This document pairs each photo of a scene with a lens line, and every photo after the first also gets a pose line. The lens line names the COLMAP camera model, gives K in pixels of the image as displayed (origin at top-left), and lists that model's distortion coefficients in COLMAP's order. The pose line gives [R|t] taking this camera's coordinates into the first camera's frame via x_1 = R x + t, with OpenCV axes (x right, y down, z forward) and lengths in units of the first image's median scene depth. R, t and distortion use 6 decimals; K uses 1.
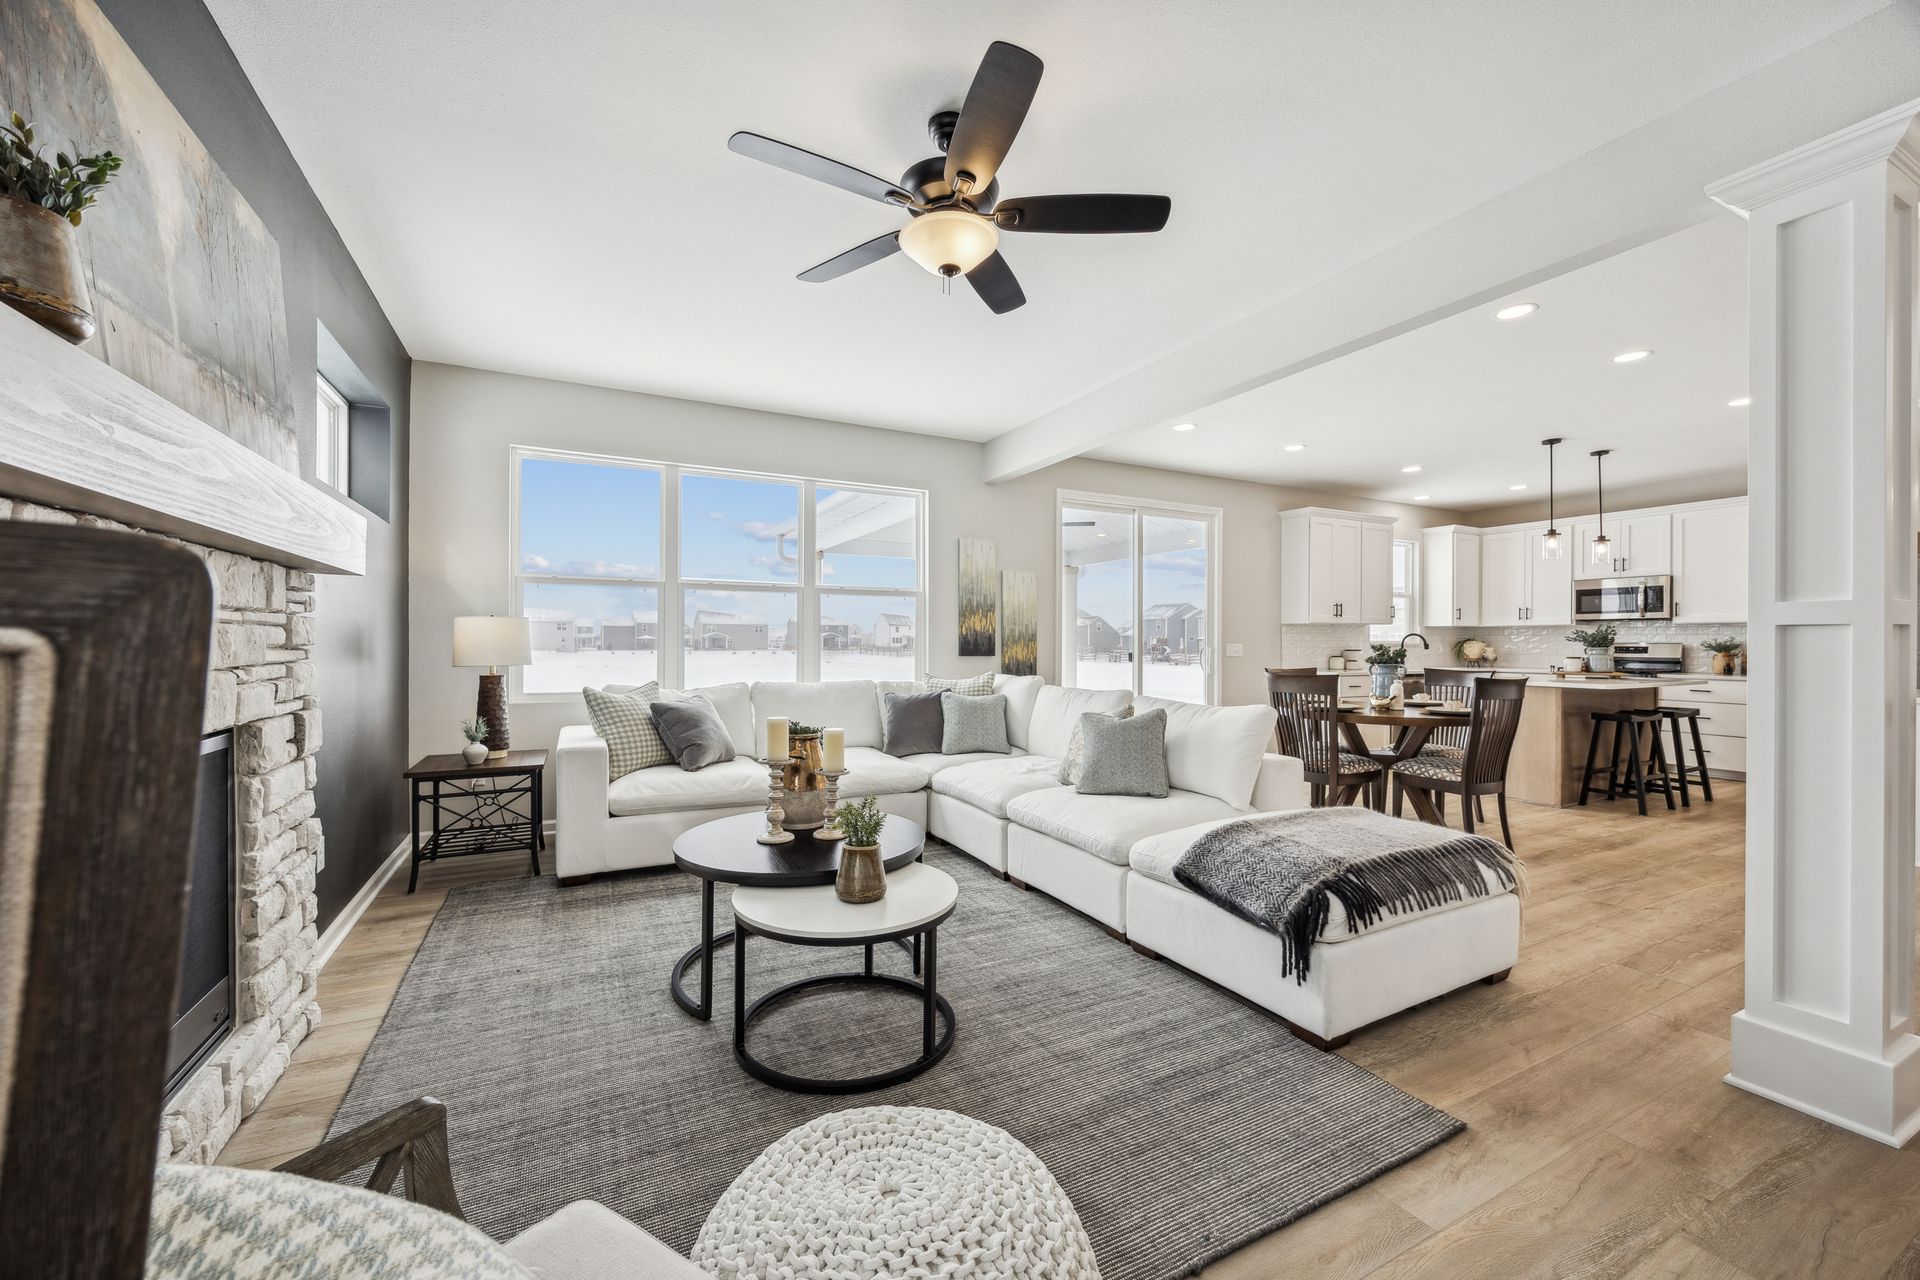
lens RADIAL K [[739.7, 0, 950.8], [0, 739.7, 645.7], [0, 0, 1]] dist [-0.003606, 0.000429]
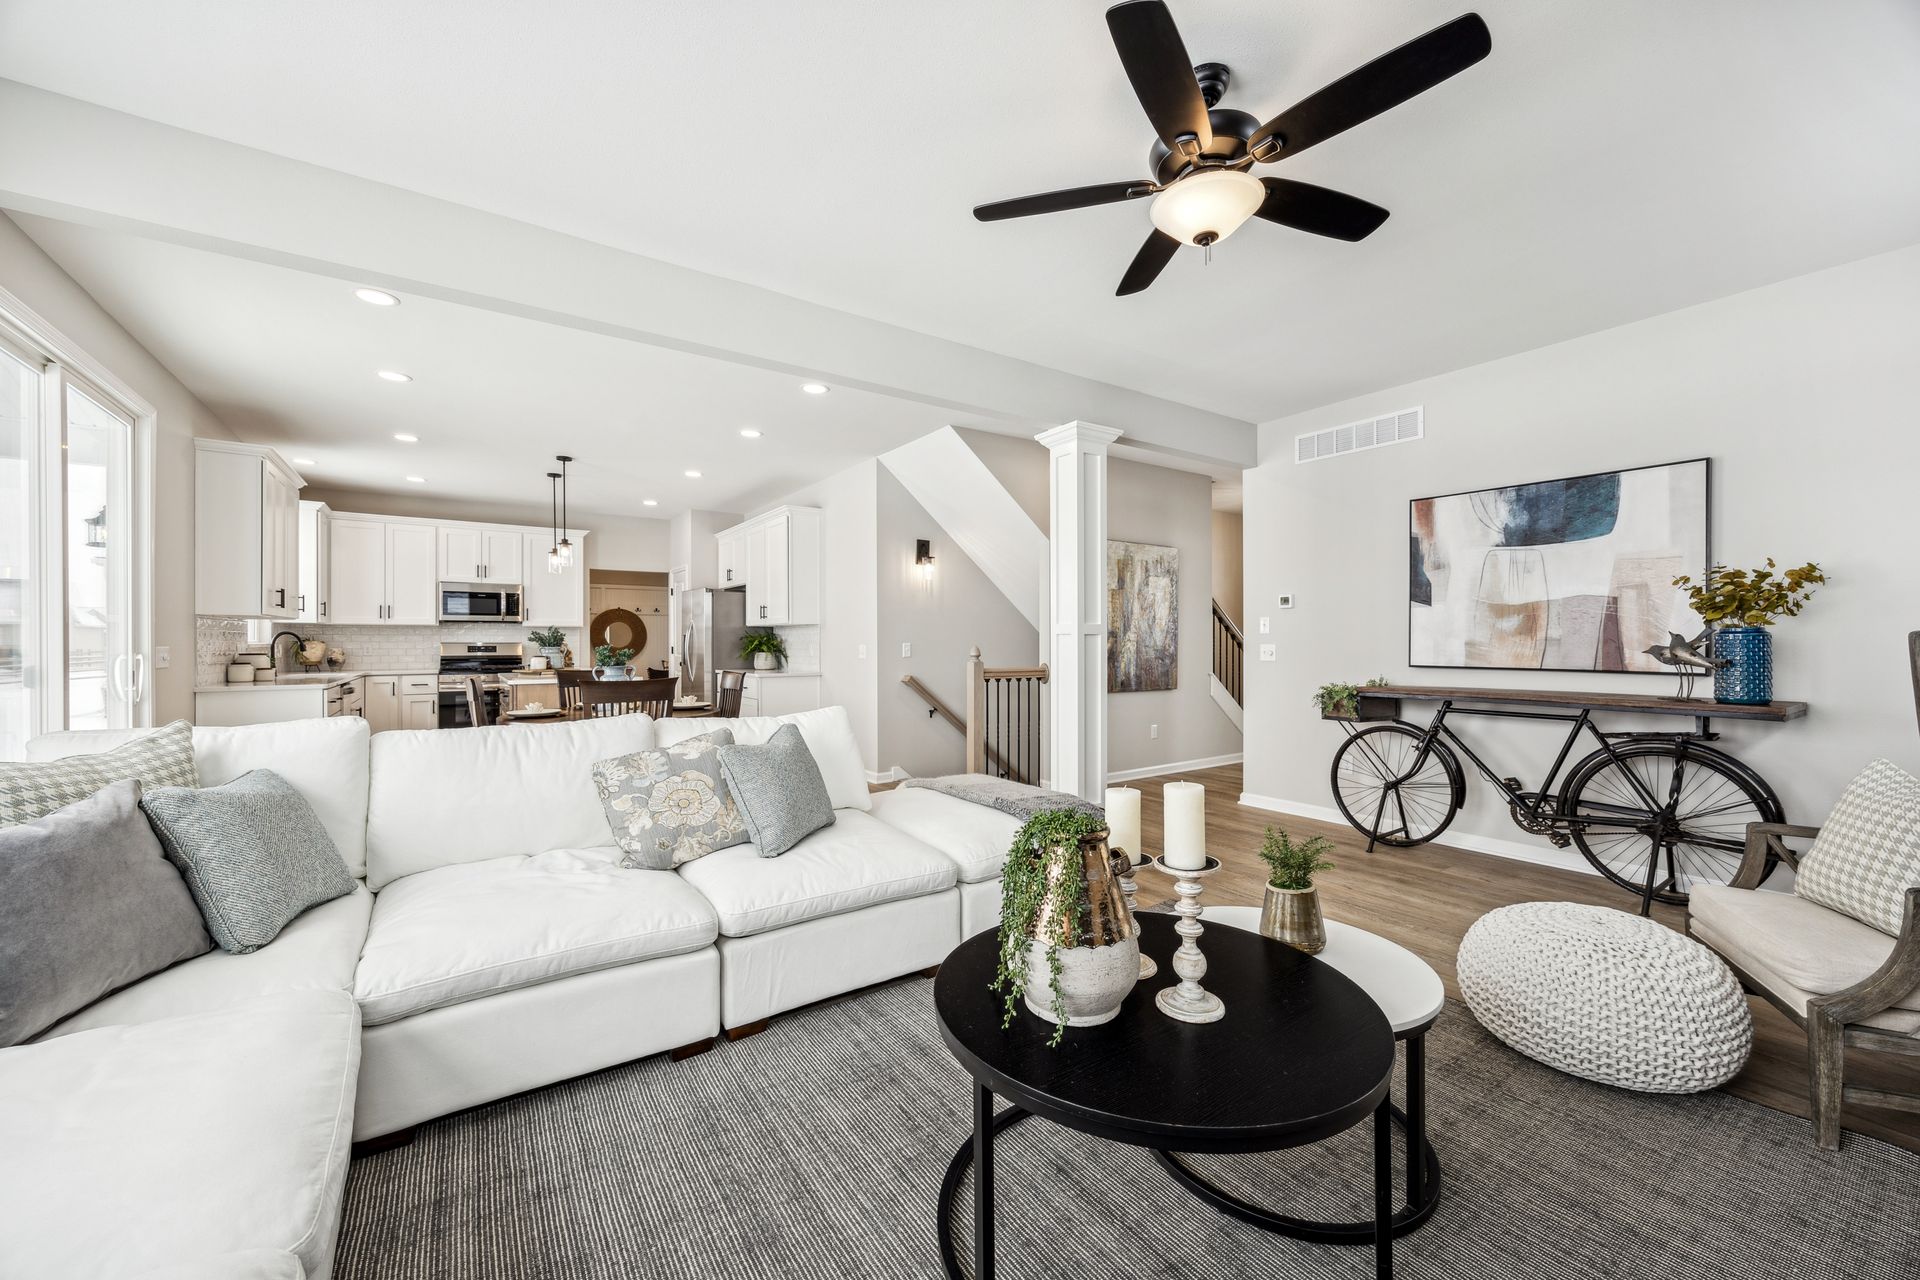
lens RADIAL K [[739.7, 0, 959.5], [0, 739.7, 640.4], [0, 0, 1]] dist [-0.003606, 0.000429]
pose [[-0.135987, 0.001303, 0.990710, -0.286764], [0.005608, 0.999984, -0.000545, -0.002888], [-0.990695, 0.005481, -0.135992, 0.470619]]
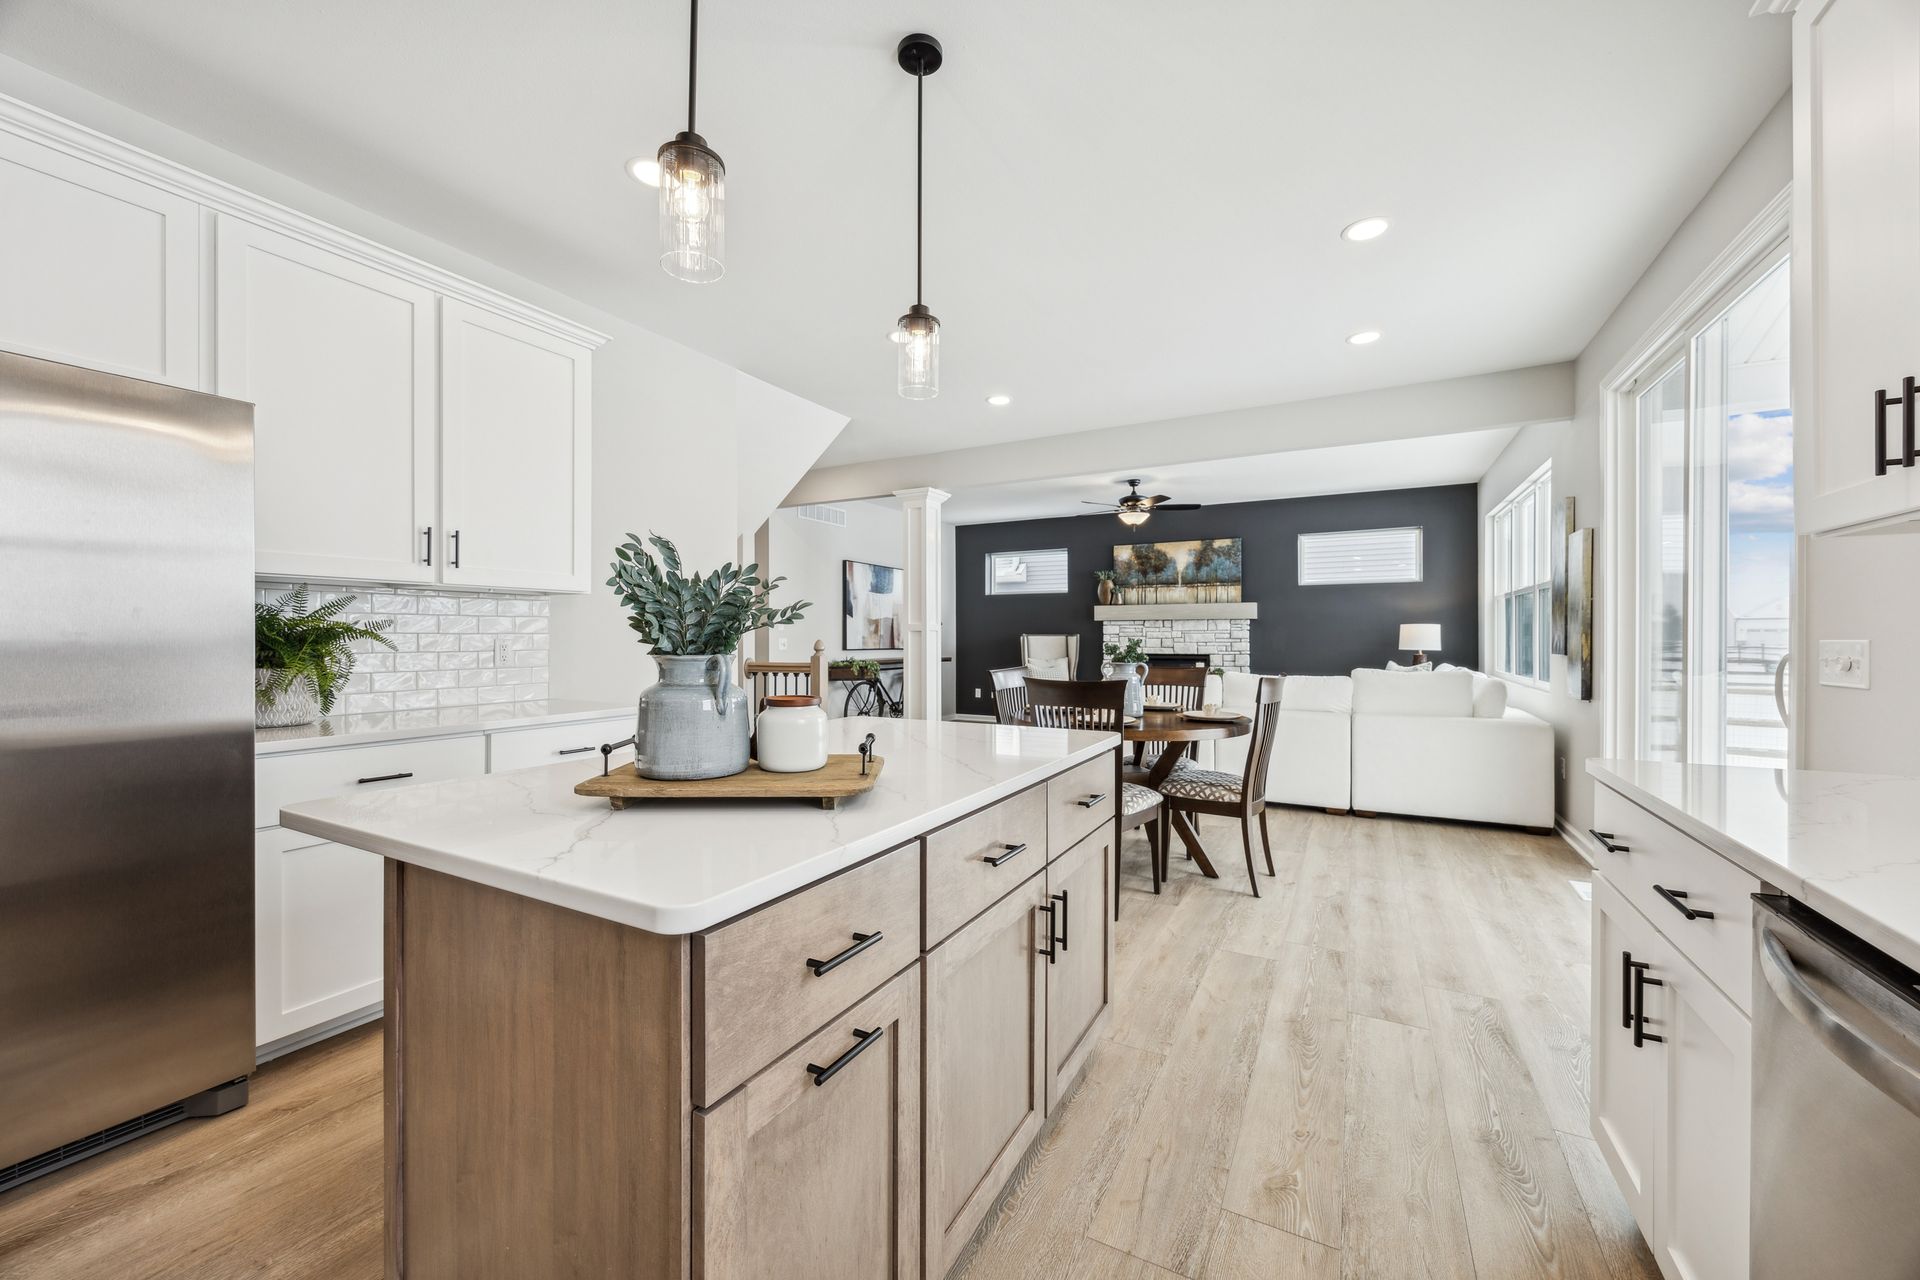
lens RADIAL K [[739.7, 0, 960.8], [0, 739.7, 642.5], [0, 0, 1]] dist [-0.003606, 0.000429]
pose [[-0.816500, 0.001657, -0.577342, 0.814524], [-0.003853, 0.999958, 0.008320, -0.000953], [0.577332, 0.009018, -0.816460, 1.064367]]
